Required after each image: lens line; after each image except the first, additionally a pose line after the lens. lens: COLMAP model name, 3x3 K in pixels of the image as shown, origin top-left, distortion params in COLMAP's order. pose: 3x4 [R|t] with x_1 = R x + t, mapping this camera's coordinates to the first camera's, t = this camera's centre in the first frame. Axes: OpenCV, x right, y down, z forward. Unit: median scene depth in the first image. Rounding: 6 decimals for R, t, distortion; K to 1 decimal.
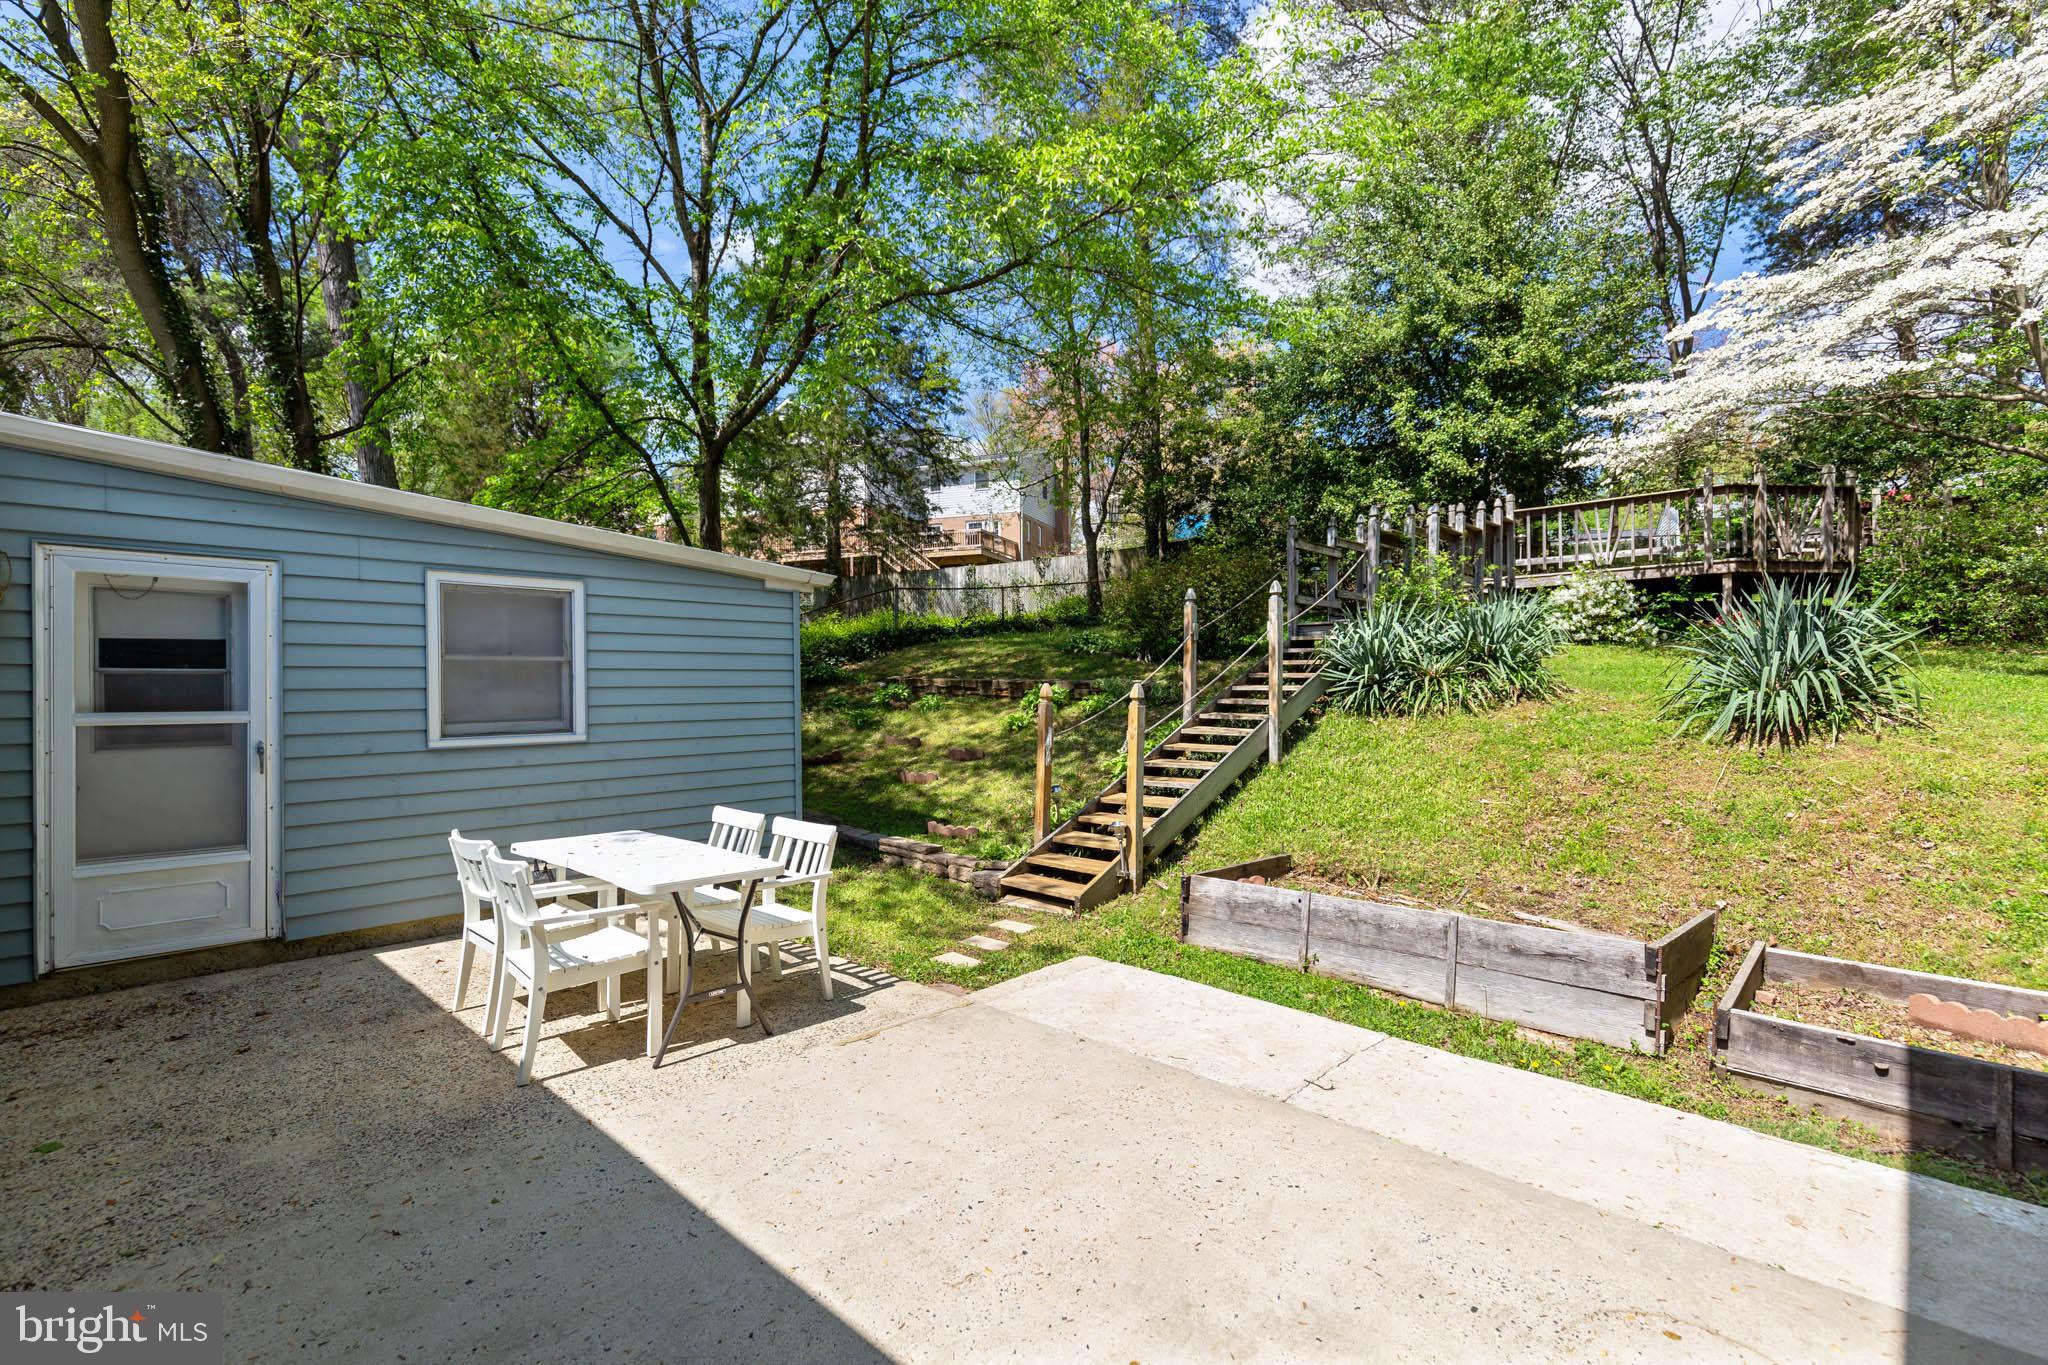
lens RADIAL K [[930.9, 0, 1030.3], [0, 930.9, 690.5], [0, 0, 1]] dist [0.005048, 0.000762]
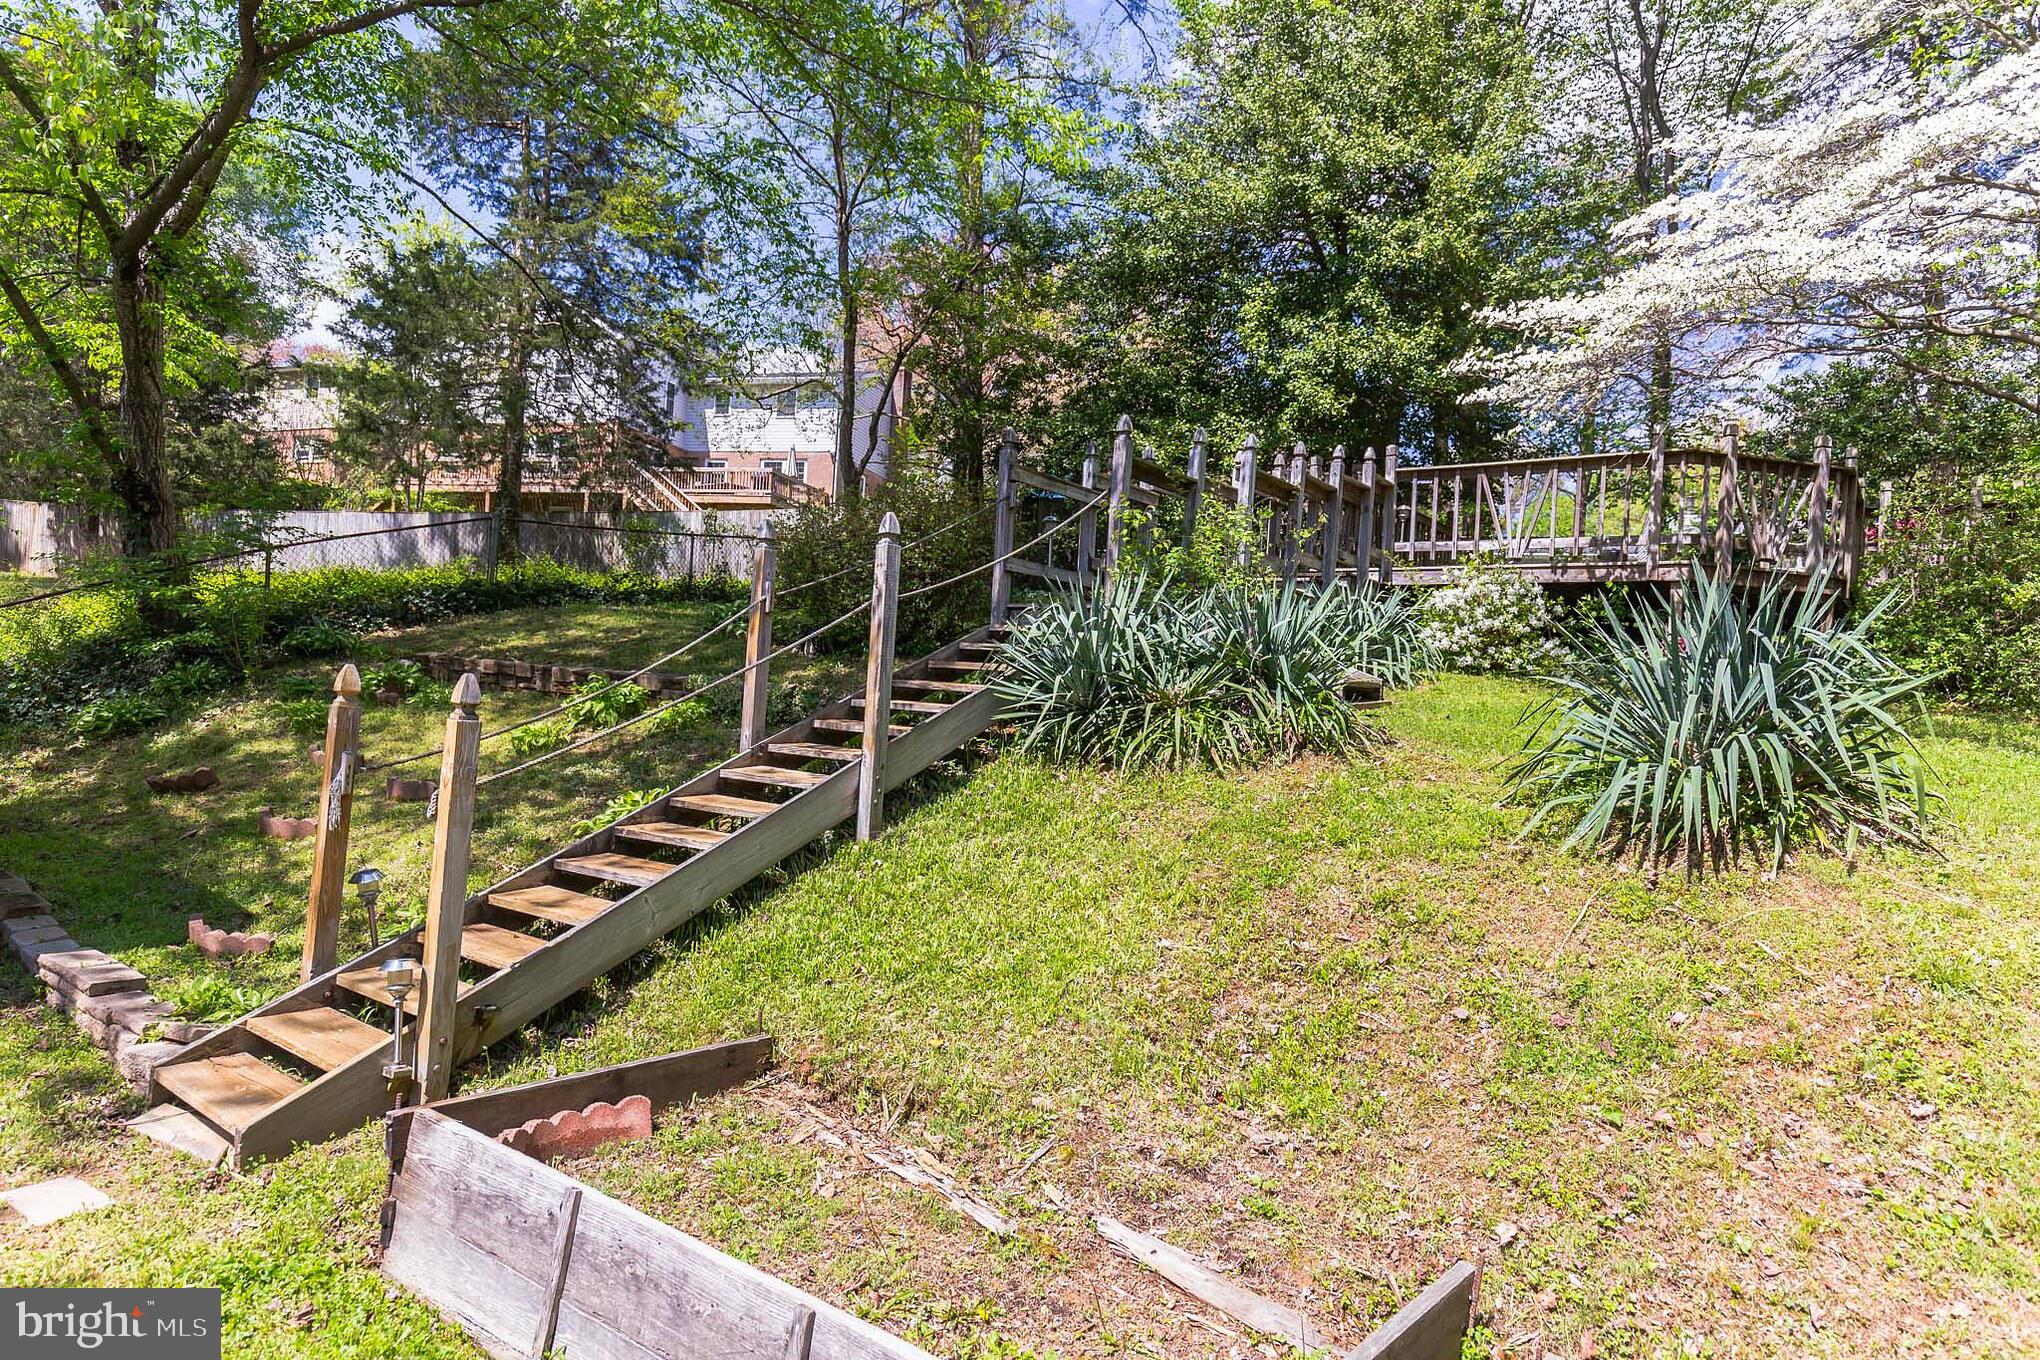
lens RADIAL K [[1198.0, 0, 1020.0], [0, 1198.0, 680.0], [0, 0, 1]] dist [0.008177, -0.002604]
pose [[0.991661, 0.067282, 0.109918, 0.250514], [-0.065268, 0.997629, -0.021816, -0.007083], [-0.111125, 0.014460, 0.993701, 0.261023]]
